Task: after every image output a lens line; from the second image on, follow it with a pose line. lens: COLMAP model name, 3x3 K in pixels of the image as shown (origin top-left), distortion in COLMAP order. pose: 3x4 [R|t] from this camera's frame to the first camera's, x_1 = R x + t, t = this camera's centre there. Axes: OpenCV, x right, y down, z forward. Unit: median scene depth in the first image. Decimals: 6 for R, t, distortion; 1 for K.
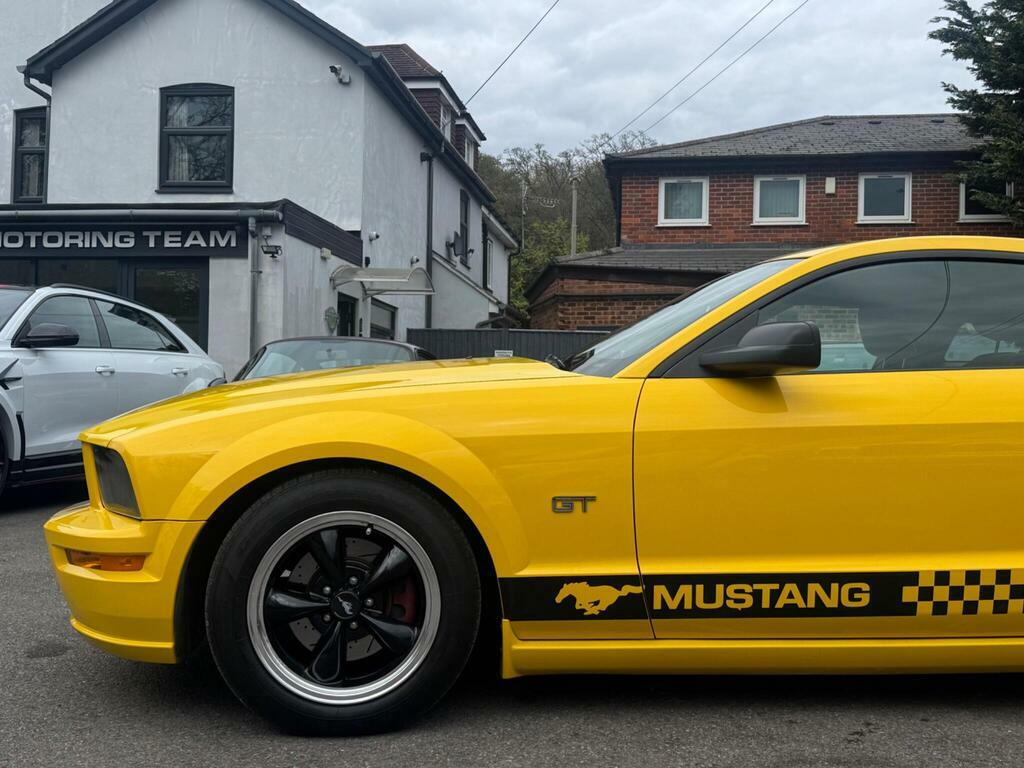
lens RADIAL K [[1100.3, 0, 500.7], [0, 1100.3, 394.5], [0, 0, 1]] dist [0.052095, 0.000000]
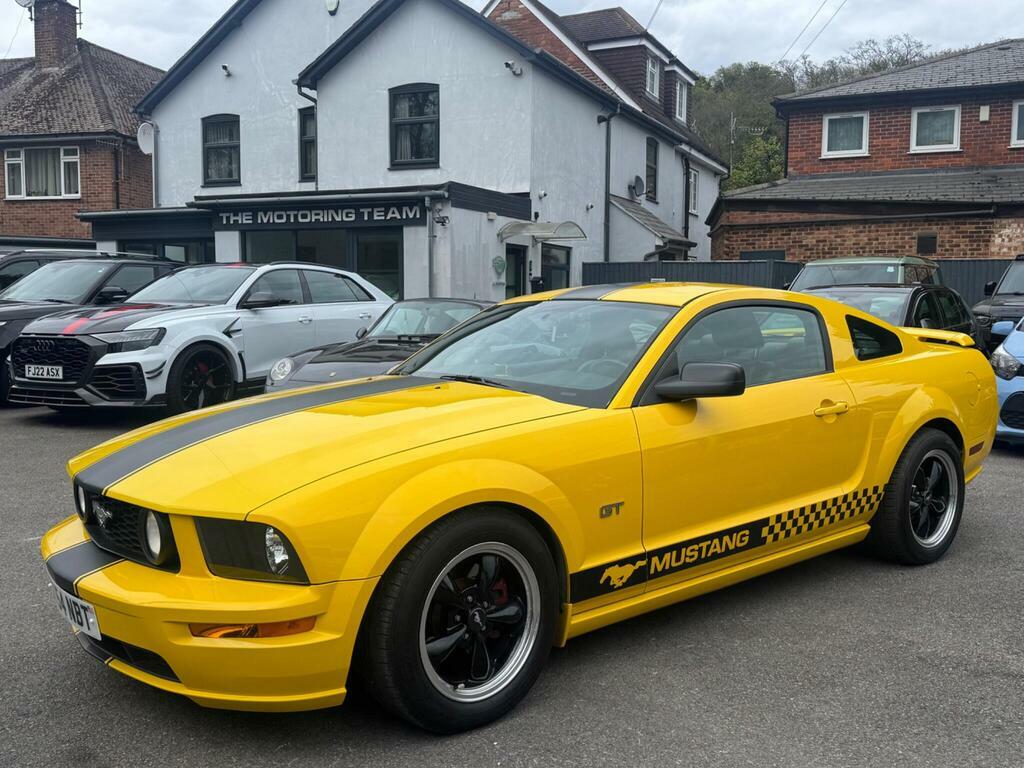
lens RADIAL K [[963.3, 0, 506.7], [0, 963.3, 395.9], [0, 0, 1]] dist [0.074665, 0.000000]
pose [[0.957620, 0.013036, -0.287740, 0.771455], [0.019207, 0.993862, 0.108948, -0.151166], [0.287394, -0.109857, 0.951491, -0.508070]]
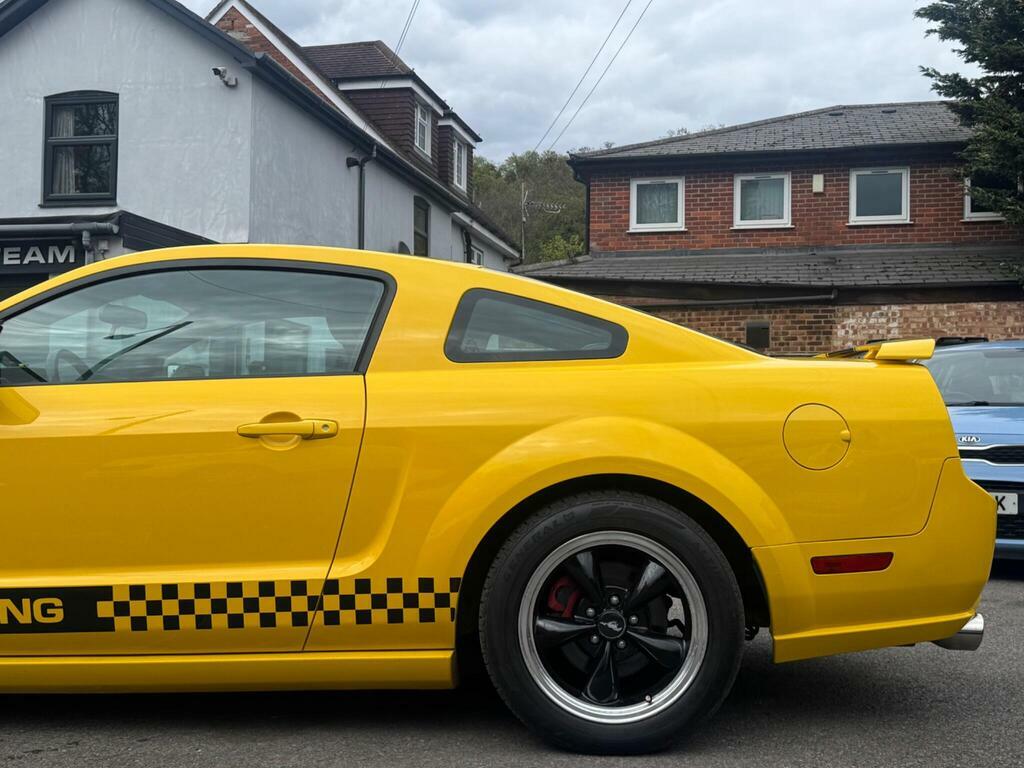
lens RADIAL K [[1220.0, 0, 519.8], [0, 1220.0, 392.6], [0, 0, 1]] dist [0.081078, 0.000000]
pose [[0.997202, -0.009592, -0.074137, 0.776876], [0.007915, 0.999707, -0.022885, 0.014483], [0.074334, 0.022234, 0.996985, -0.067018]]
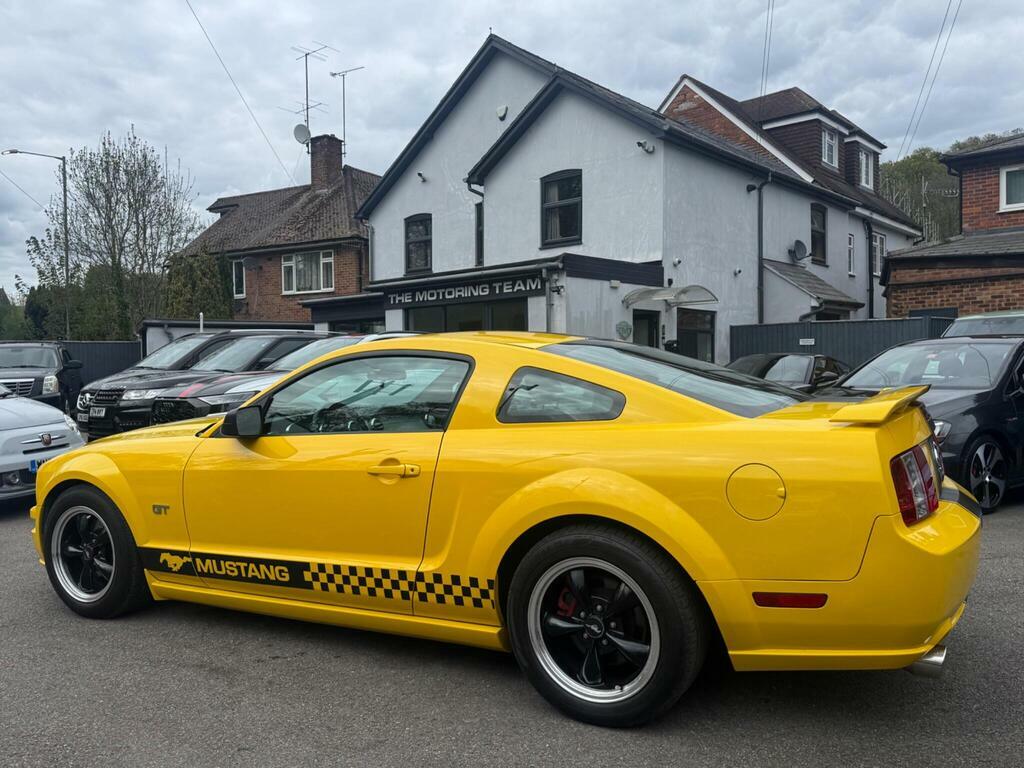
lens RADIAL K [[827.6, 0, 506.2], [0, 827.6, 395.0], [0, 0, 1]] dist [0.071058, -0.091910]
pose [[0.830788, -0.013896, -0.556416, 1.216049], [0.038530, 0.998726, 0.032587, -0.105212], [0.555254, -0.048511, 0.830265, 0.163886]]
